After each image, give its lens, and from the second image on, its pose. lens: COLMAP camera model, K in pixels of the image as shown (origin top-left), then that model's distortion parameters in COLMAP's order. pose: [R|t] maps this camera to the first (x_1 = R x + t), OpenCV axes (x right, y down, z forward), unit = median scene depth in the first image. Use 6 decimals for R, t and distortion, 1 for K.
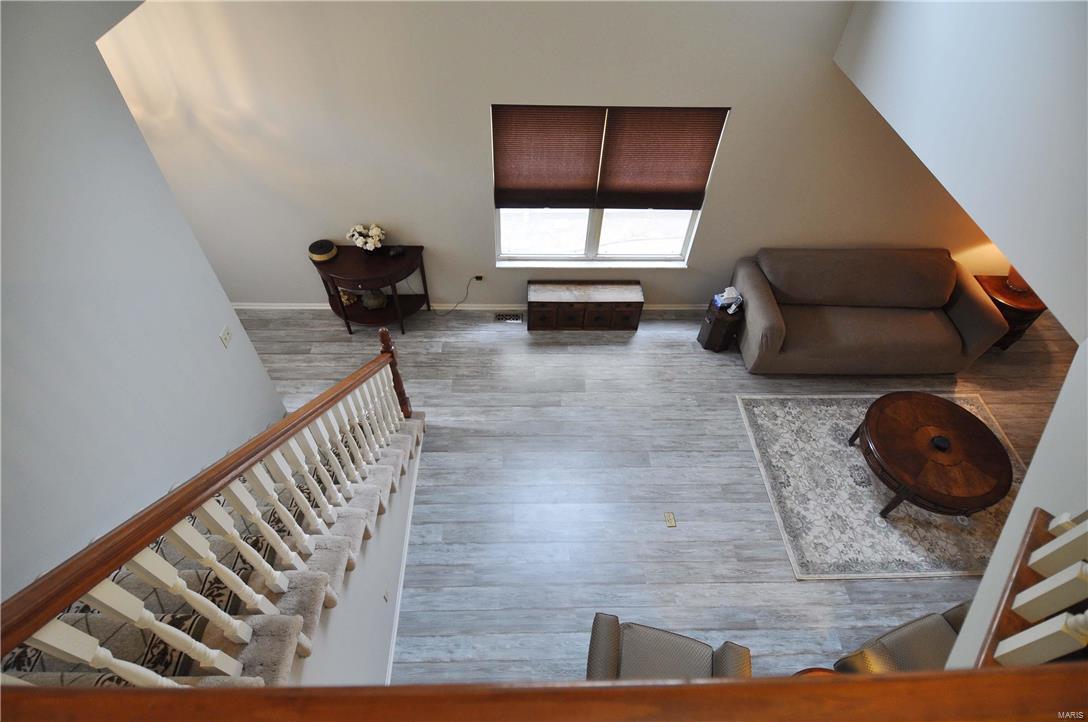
lens RADIAL K [[561.5, 0, 536.7], [0, 561.5, 352.0], [0, 0, 1]] dist [0.053395, -0.055968]
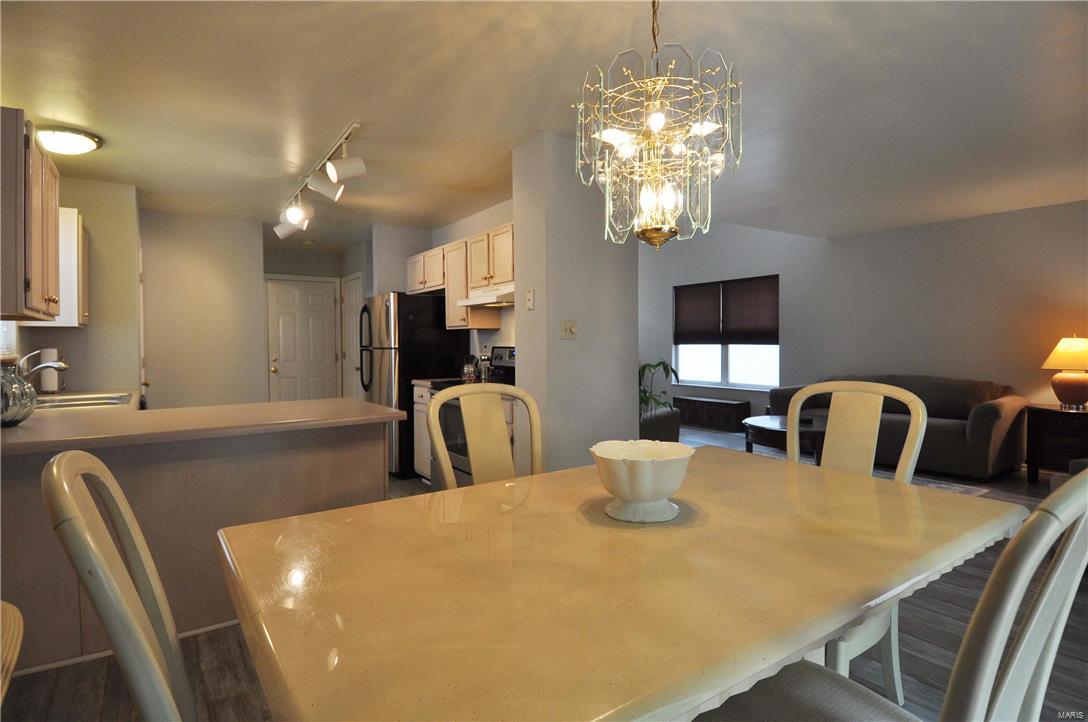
lens RADIAL K [[561.5, 0, 536.7], [0, 561.5, 352.0], [0, 0, 1]] dist [0.053395, -0.055968]
pose [[0.535080, -0.016776, -0.844635, 1.176291], [-0.620431, 0.670768, -0.406369, 0.753442], [0.573372, 0.741477, 0.348506, 0.120509]]
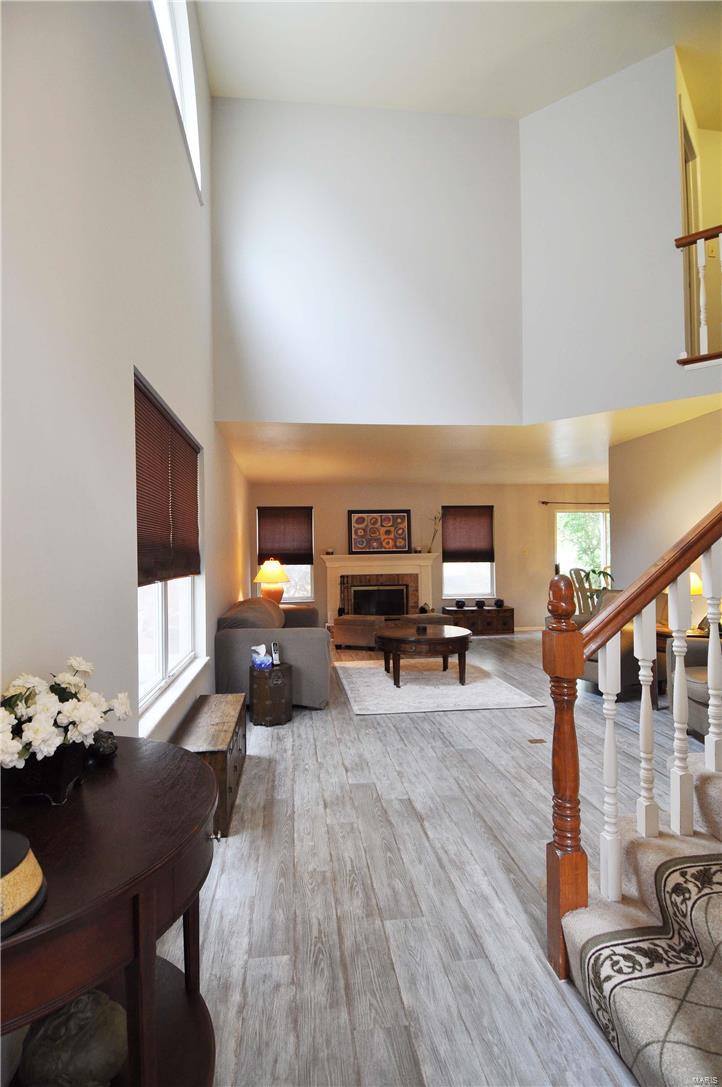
lens RADIAL K [[561.0, 0, 354.9], [0, 561.0, 548.0], [0, 0, 1]] dist [0.053395, -0.055968]
pose [[-0.089443, -0.014112, 0.995892, -0.539845], [0.757425, 0.648341, 0.077213, -0.165662], [-0.646767, 0.761219, -0.047301, 0.846062]]
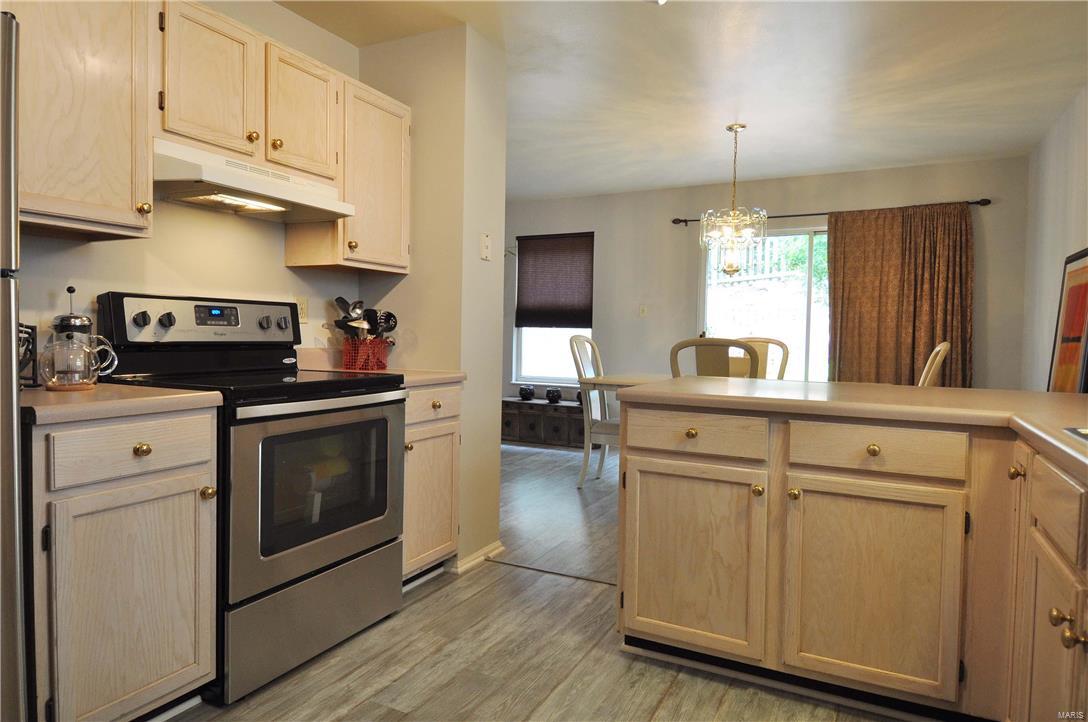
lens RADIAL K [[671.4, 0, 537.5], [0, 671.4, 351.9], [0, 0, 1]] dist [0.065832, -0.071626]
pose [[0.481551, -0.045573, 0.875232, 0.063961], [0.657646, 0.678903, -0.326485, 0.744370], [-0.579319, 0.732812, 0.356897, 0.125333]]
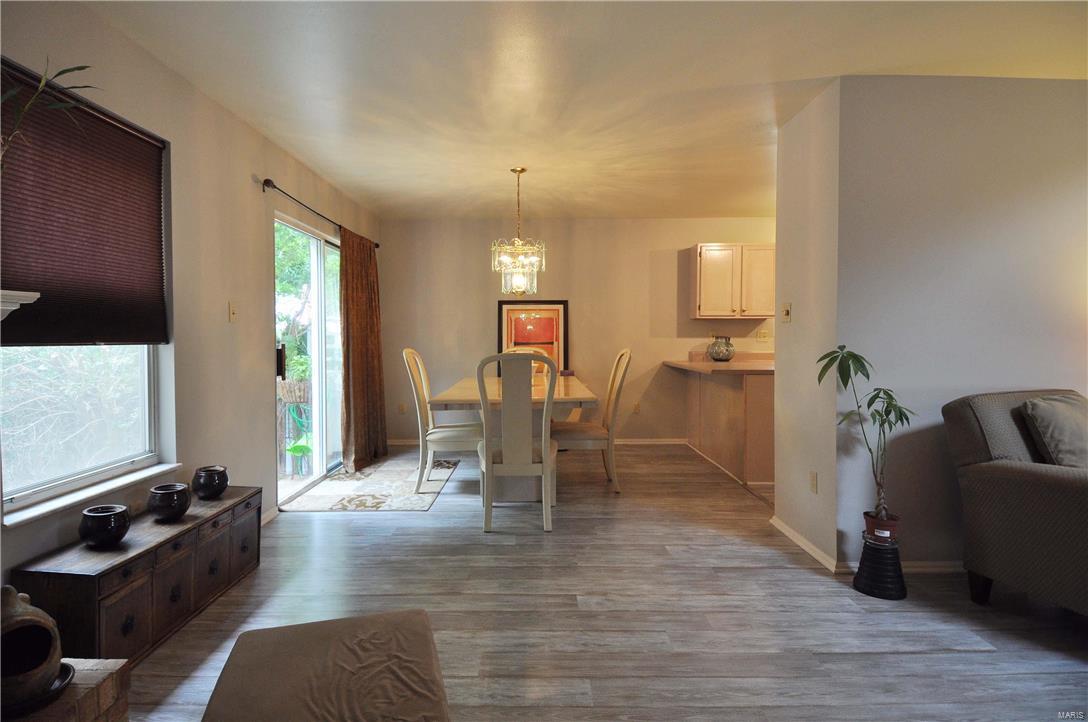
lens RADIAL K [[561.5, 0, 536.7], [0, 561.5, 352.0], [0, 0, 1]] dist [0.053395, -0.055968]
pose [[-0.999125, -0.025372, 0.033259, 0.904077], [0.009428, 0.638020, 0.769962, -0.048696], [-0.040756, 0.769602, -0.637222, 0.829583]]
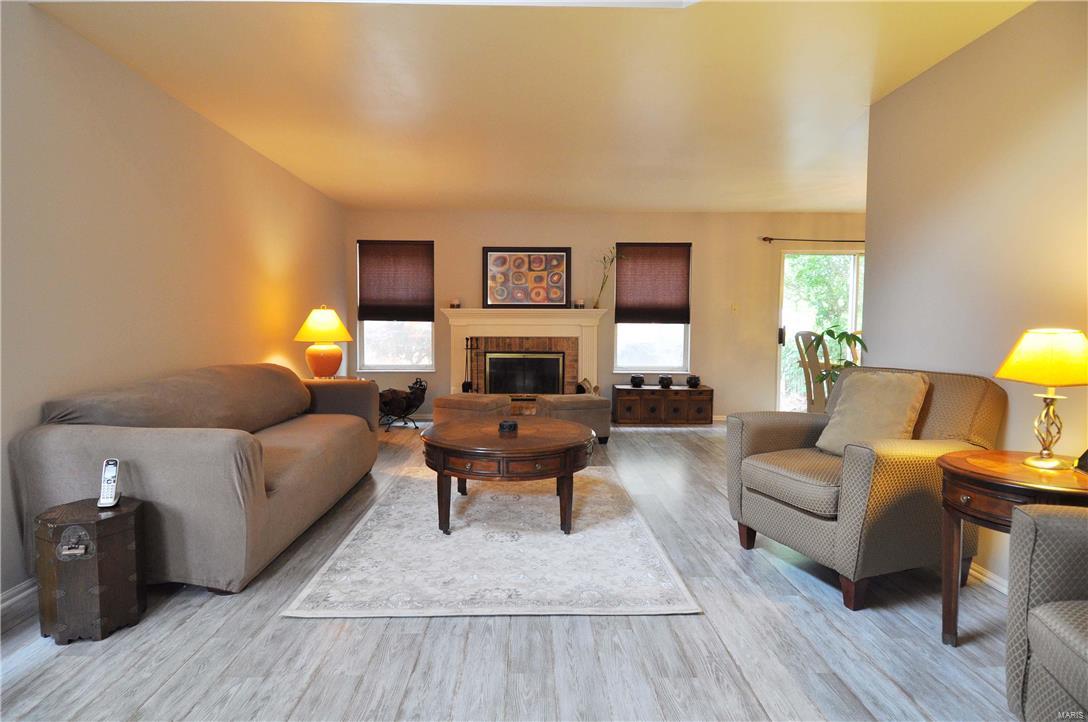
lens RADIAL K [[561.5, 0, 536.7], [0, 561.5, 352.0], [0, 0, 1]] dist [0.053395, -0.055968]
pose [[0.005551, -0.076448, 0.997058, -0.056201], [0.749019, 0.660915, 0.046505, 0.070321], [-0.662526, 0.746557, 0.060929, 0.702996]]
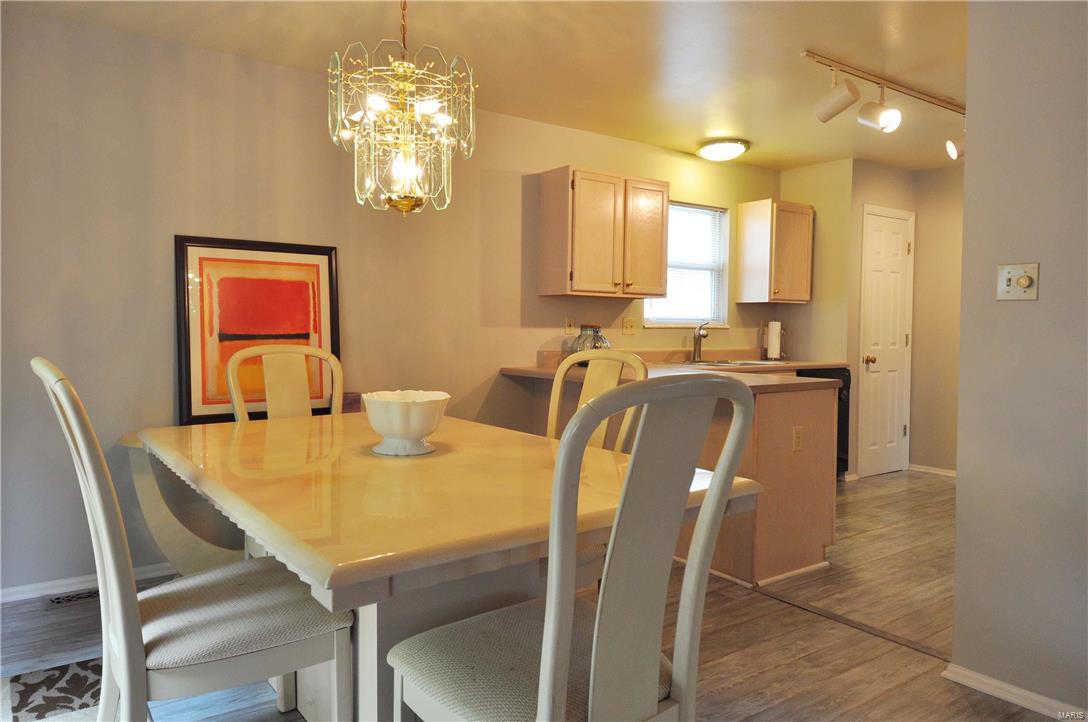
lens RADIAL K [[722.2, 0, 532.8], [0, 722.2, 355.6], [0, 0, 1]] dist [0.066039, -0.069480]
pose [[-0.829563, -0.011916, -0.558285, 1.131691], [-0.439707, 0.630212, 0.639915, 0.309067], [0.344213, 0.776332, -0.528040, 0.527725]]
